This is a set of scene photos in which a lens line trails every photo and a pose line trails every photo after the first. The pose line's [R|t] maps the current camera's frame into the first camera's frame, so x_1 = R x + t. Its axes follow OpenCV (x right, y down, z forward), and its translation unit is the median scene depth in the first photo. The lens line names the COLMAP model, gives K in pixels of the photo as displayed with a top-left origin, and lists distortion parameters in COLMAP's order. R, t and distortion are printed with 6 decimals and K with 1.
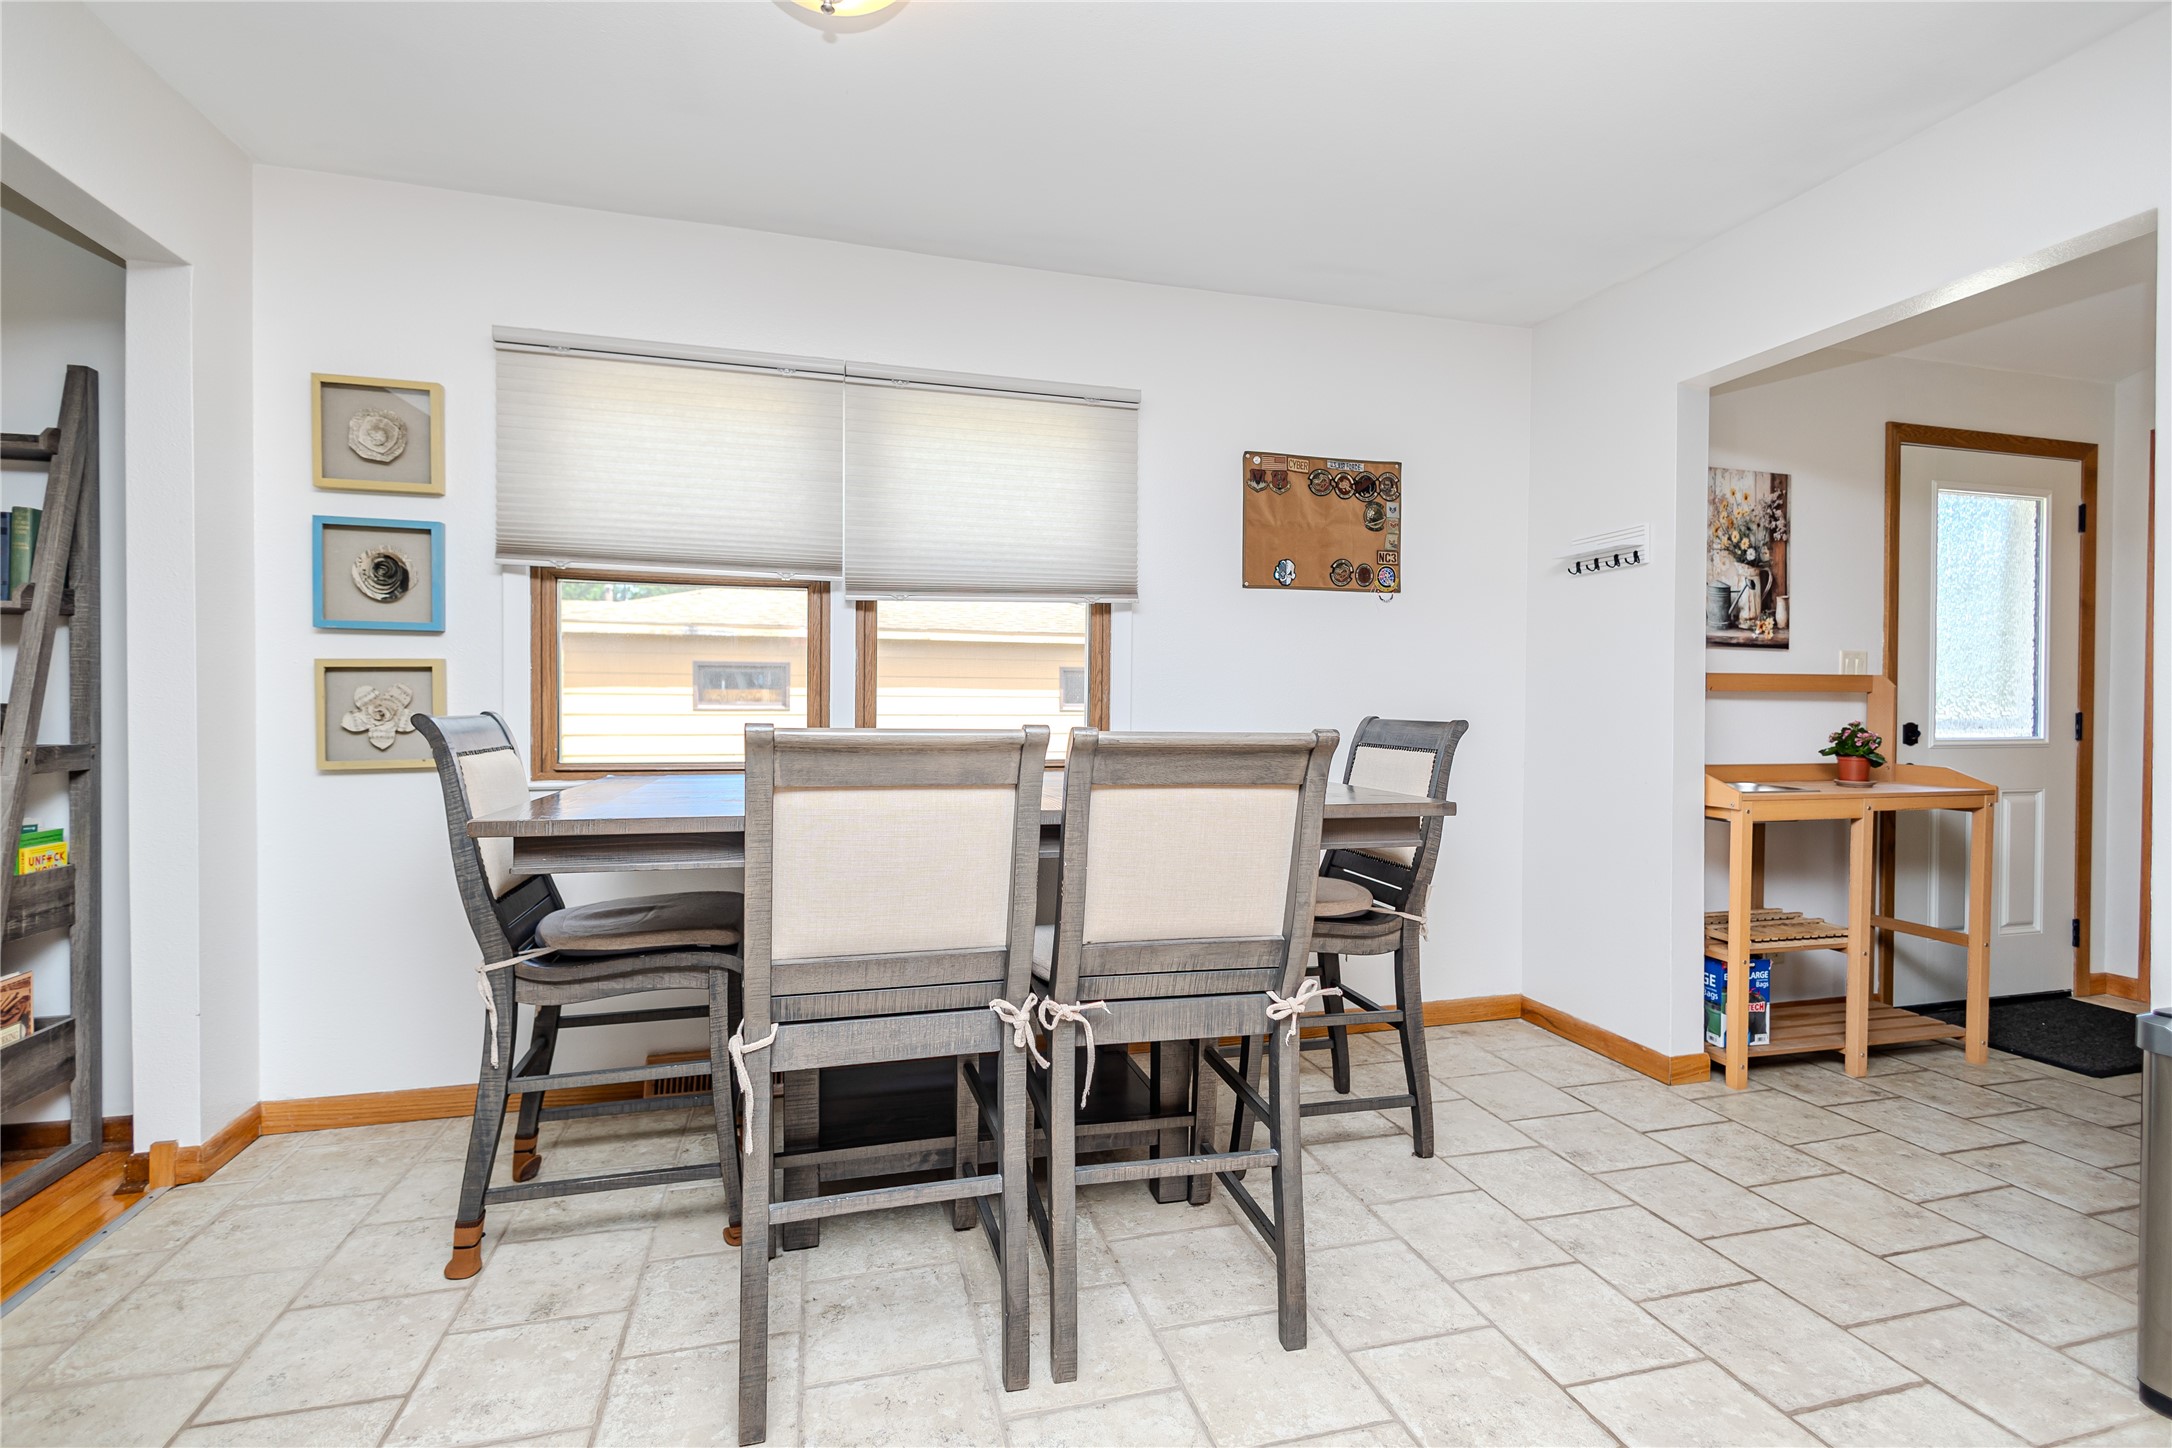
lens RADIAL K [[1007.4, 0, 1082.5], [0, 1007.4, 722.3], [0, 0, 1]] dist [0.014354, -0.005646]
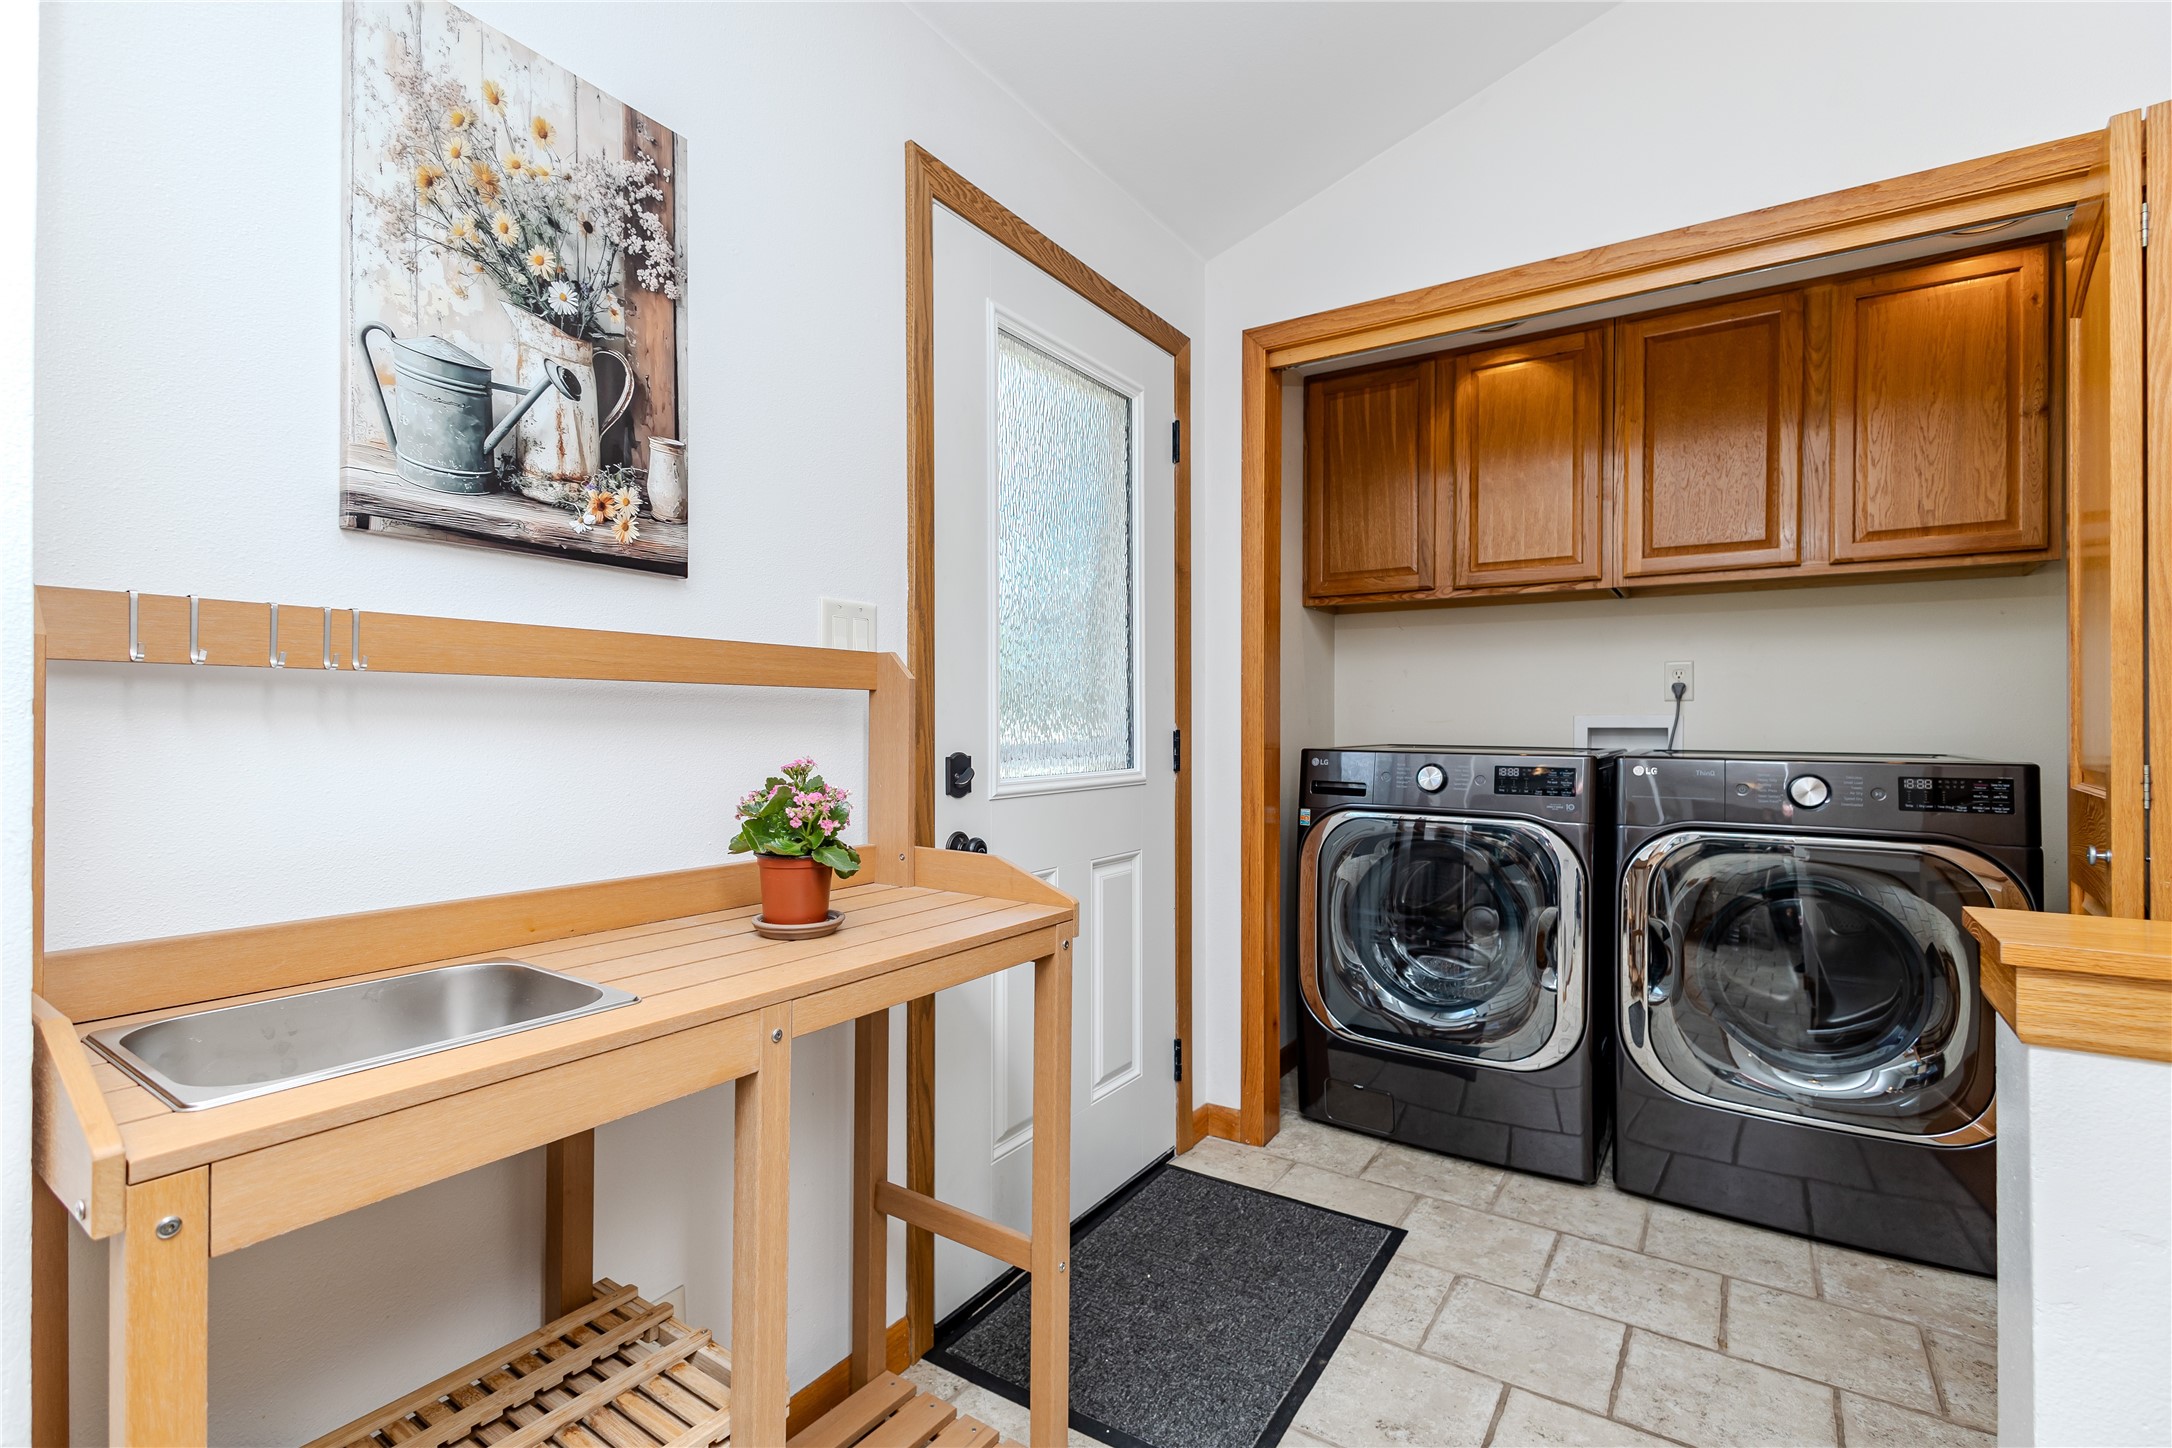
lens RADIAL K [[1007.4, 0, 1082.5], [0, 1007.4, 722.3], [0, 0, 1]] dist [0.014354, -0.005646]
pose [[0.753262, -0.002028, 0.657717, 0.557527], [0.012492, 0.999859, -0.011223, -0.009199], [-0.657602, 0.016670, 0.753181, 0.605847]]
